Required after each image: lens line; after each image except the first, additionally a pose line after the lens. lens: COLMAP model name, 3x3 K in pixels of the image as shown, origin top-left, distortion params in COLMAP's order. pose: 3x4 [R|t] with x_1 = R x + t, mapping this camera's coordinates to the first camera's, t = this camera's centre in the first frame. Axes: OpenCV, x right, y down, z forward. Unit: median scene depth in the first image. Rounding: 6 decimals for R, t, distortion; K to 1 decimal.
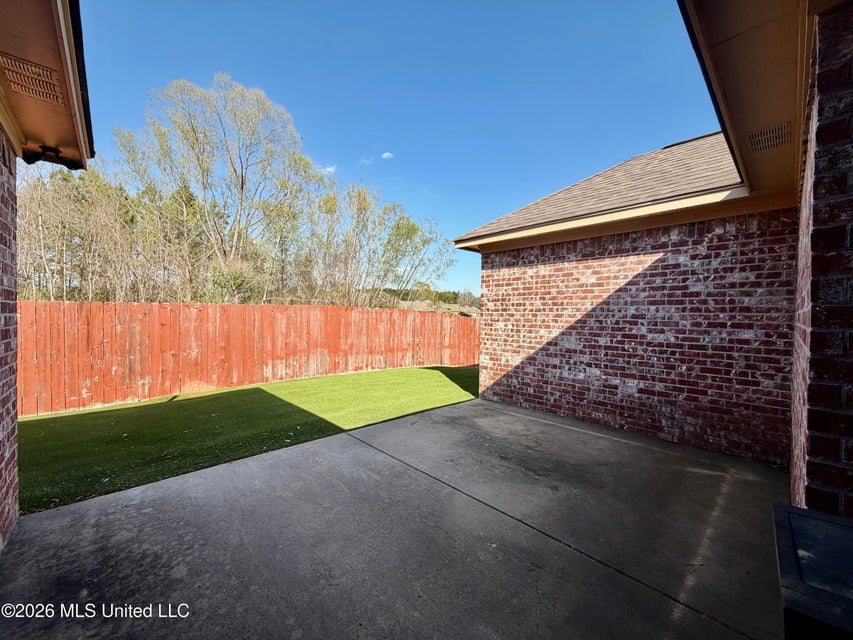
lens RADIAL K [[337.6, 0, 426.9], [0, 337.6, 322.4], [0, 0, 1]] dist [0.000513, 0.000042]
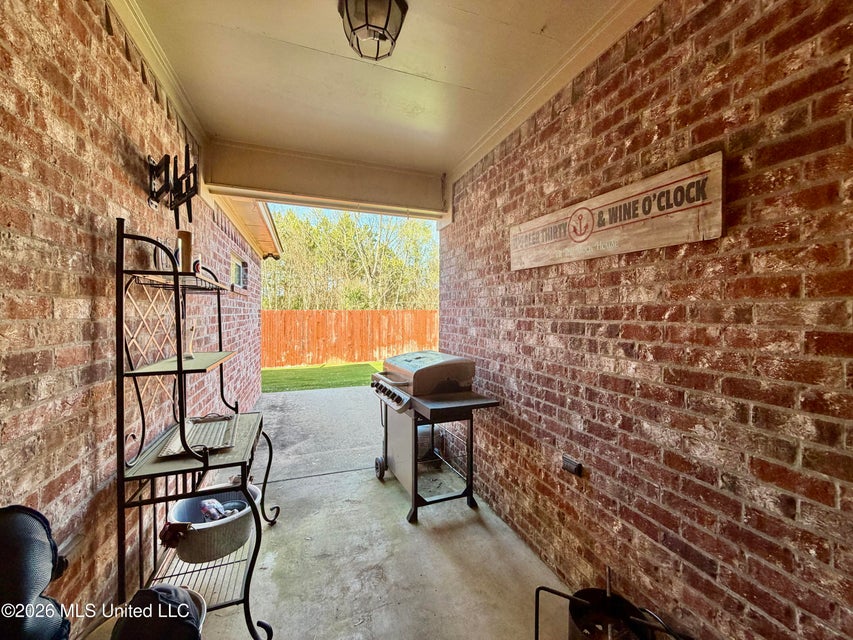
lens RADIAL K [[337.6, 0, 426.9], [0, 337.6, 322.4], [0, 0, 1]] dist [0.000513, 0.000042]
pose [[0.920583, 0.003367, -0.390532, 0.349461], [-0.003599, 0.999994, 0.000139, 0.003961], [0.390530, 0.001277, 0.920589, -0.317960]]
